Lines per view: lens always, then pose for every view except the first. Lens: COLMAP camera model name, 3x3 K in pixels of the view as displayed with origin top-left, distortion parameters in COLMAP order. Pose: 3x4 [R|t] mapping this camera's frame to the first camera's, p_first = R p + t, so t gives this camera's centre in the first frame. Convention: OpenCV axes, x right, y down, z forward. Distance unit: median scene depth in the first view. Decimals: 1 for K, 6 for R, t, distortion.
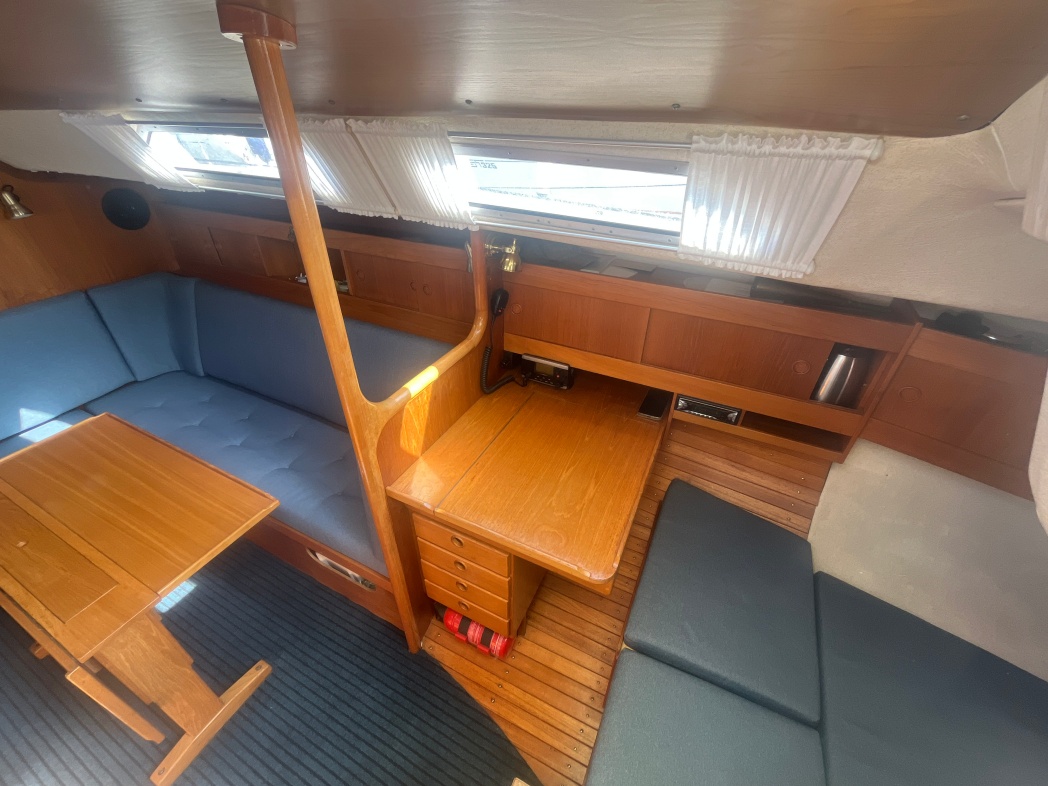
lens RADIAL K [[430.6, 0, 521.0], [0, 430.6, 391.7], [0, 0, 1]] dist [-0.002635, -0.000460]
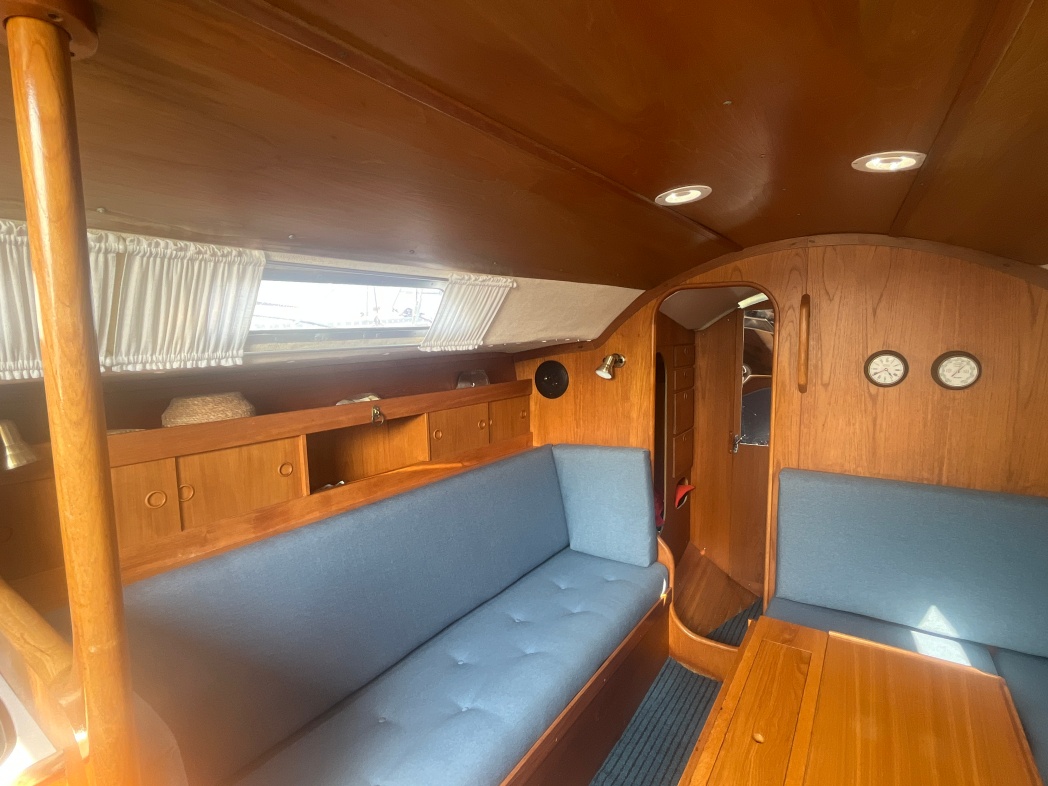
lens RADIAL K [[525.5, 0, 520.6], [0, 525.5, 392.6], [0, 0, 1]] dist [-0.002220, 0.000289]
pose [[-0.133326, 0.100771, -0.985936, -0.273747], [-0.542049, 0.825424, 0.157666, -0.037556], [0.829703, 0.555446, -0.055427, 0.355747]]
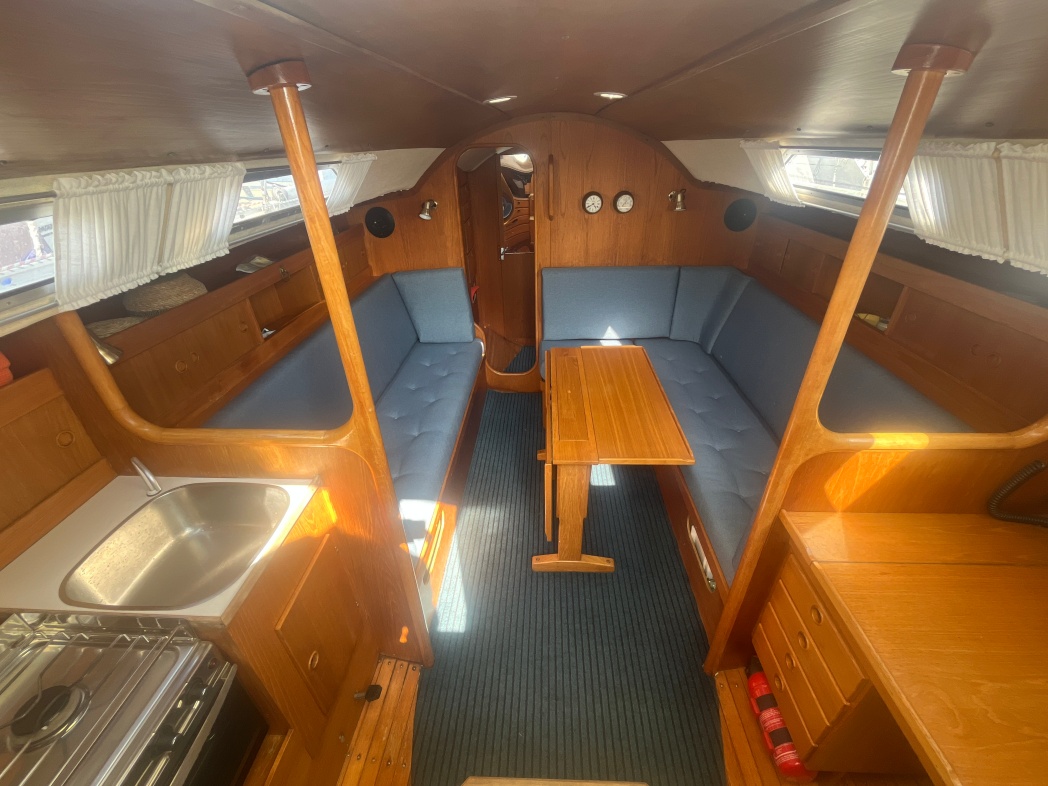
lens RADIAL K [[430.6, 0, 521.0], [0, 430.6, 391.7], [0, 0, 1]] dist [-0.002635, -0.000460]
pose [[0.402311, 0.447354, -0.798762, 0.096750], [-0.482989, 0.844900, 0.229928, 0.051716], [0.777732, 0.293290, 0.555979, -0.076110]]
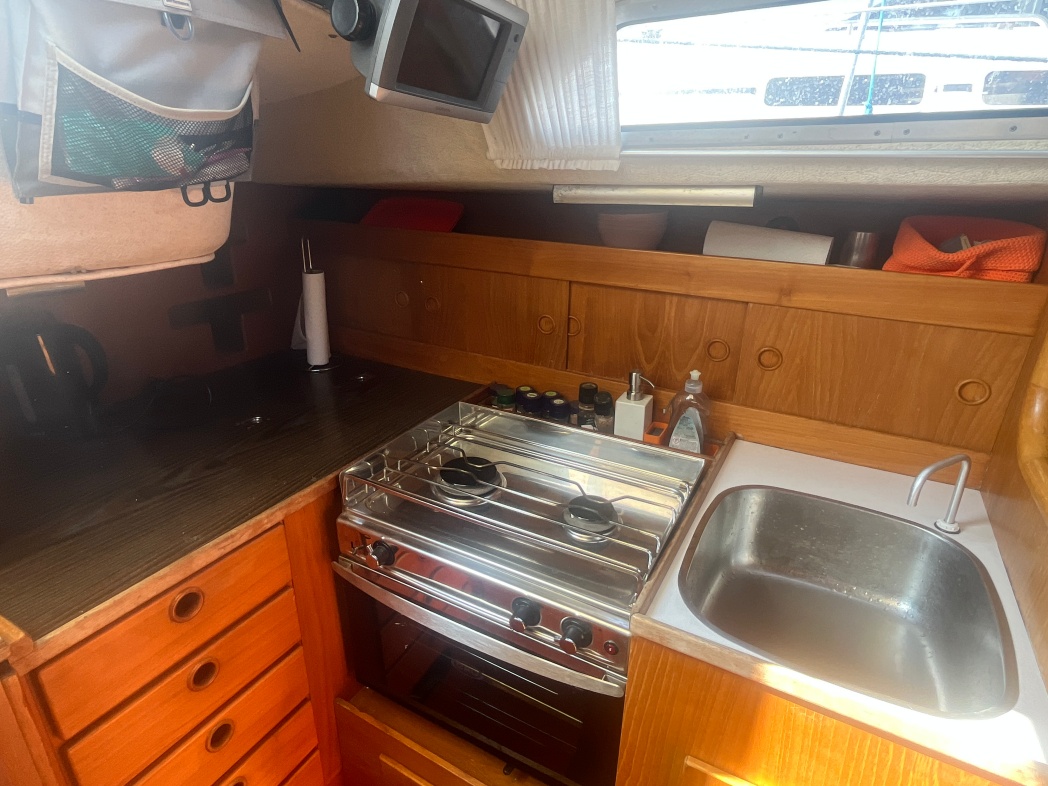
lens RADIAL K [[582.7, 0, 524.0], [0, 582.7, 393.0], [0, 0, 1]] dist [-0.002001, -0.000327]
pose [[-0.998837, -0.040372, 0.026373, -0.337291], [-0.001293, 0.569109, 0.822261, 0.151031], [-0.048206, 0.821271, -0.568499, 0.164022]]
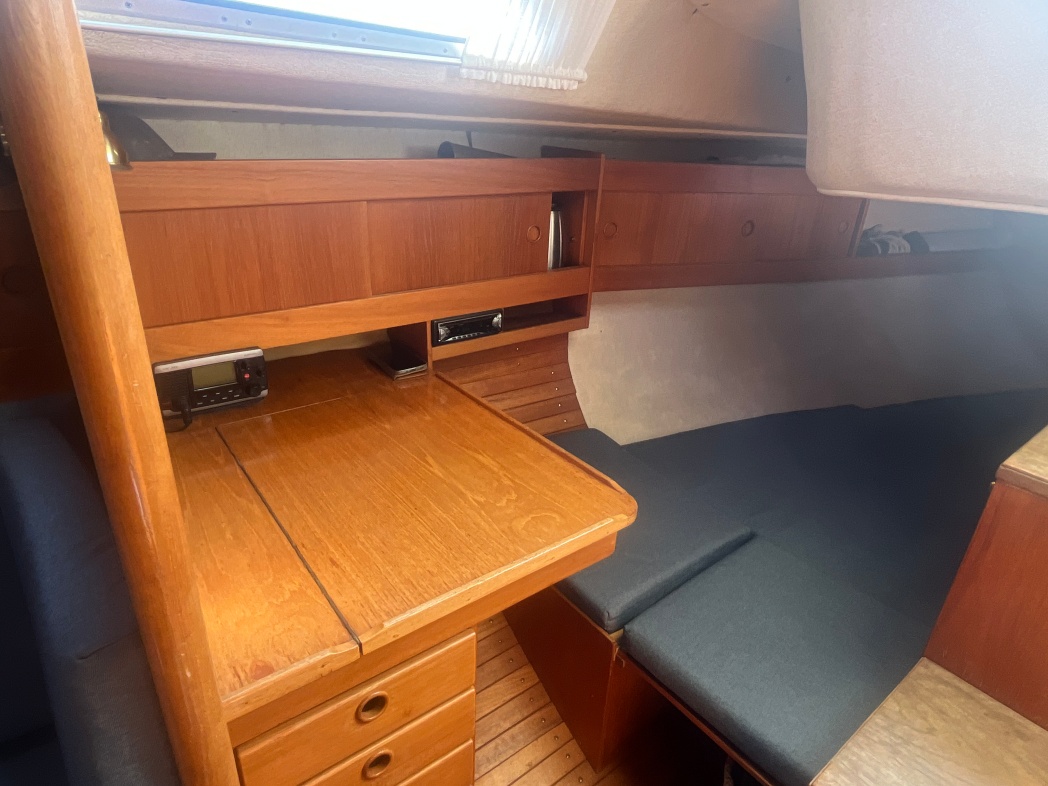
lens RADIAL K [[621.4, 0, 518.2], [0, 621.4, 391.5], [0, 0, 1]] dist [0.000136, -0.000275]
pose [[0.447742, -0.357403, 0.819628, -0.461804], [0.466219, 0.875495, 0.127081, 0.044560], [-0.762999, 0.325226, 0.558624, 0.387354]]
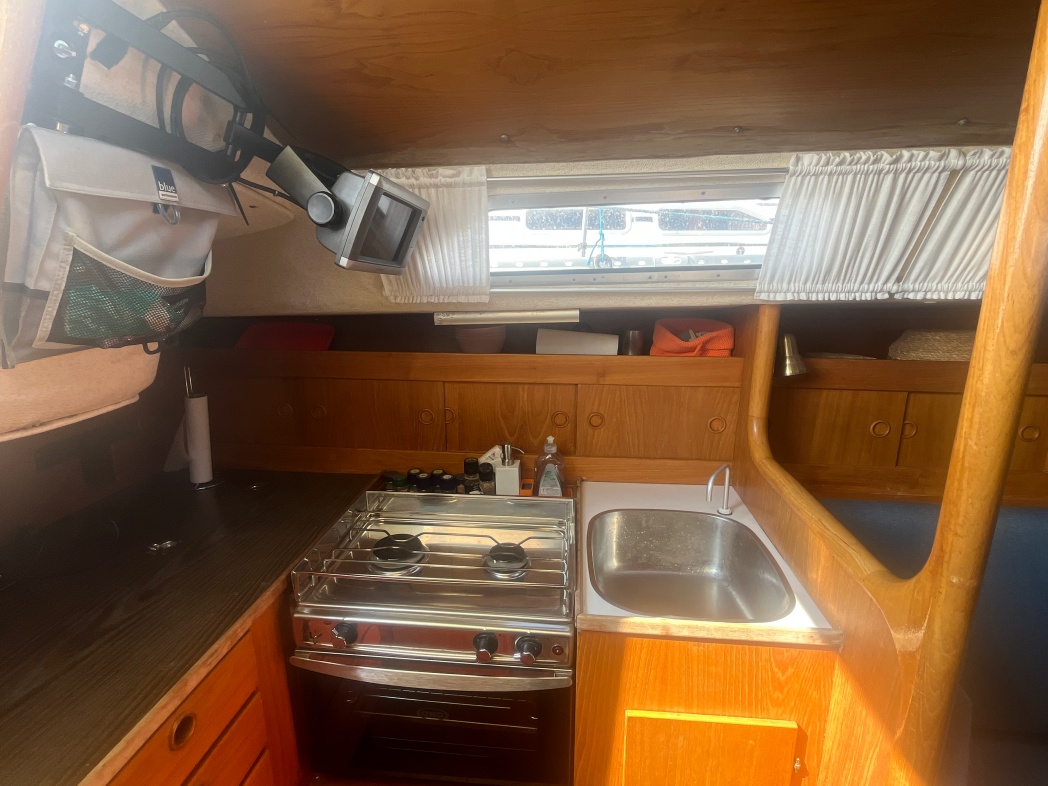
lens RADIAL K [[509.7, 0, 524.0], [0, 509.7, 393.0], [0, 0, 1]] dist [-0.001623, -0.000167]
pose [[-0.934508, 0.074373, -0.348086, -0.168266], [-0.203902, 0.689711, 0.694782, 0.073249], [0.291752, 0.720255, -0.629376, 0.206251]]
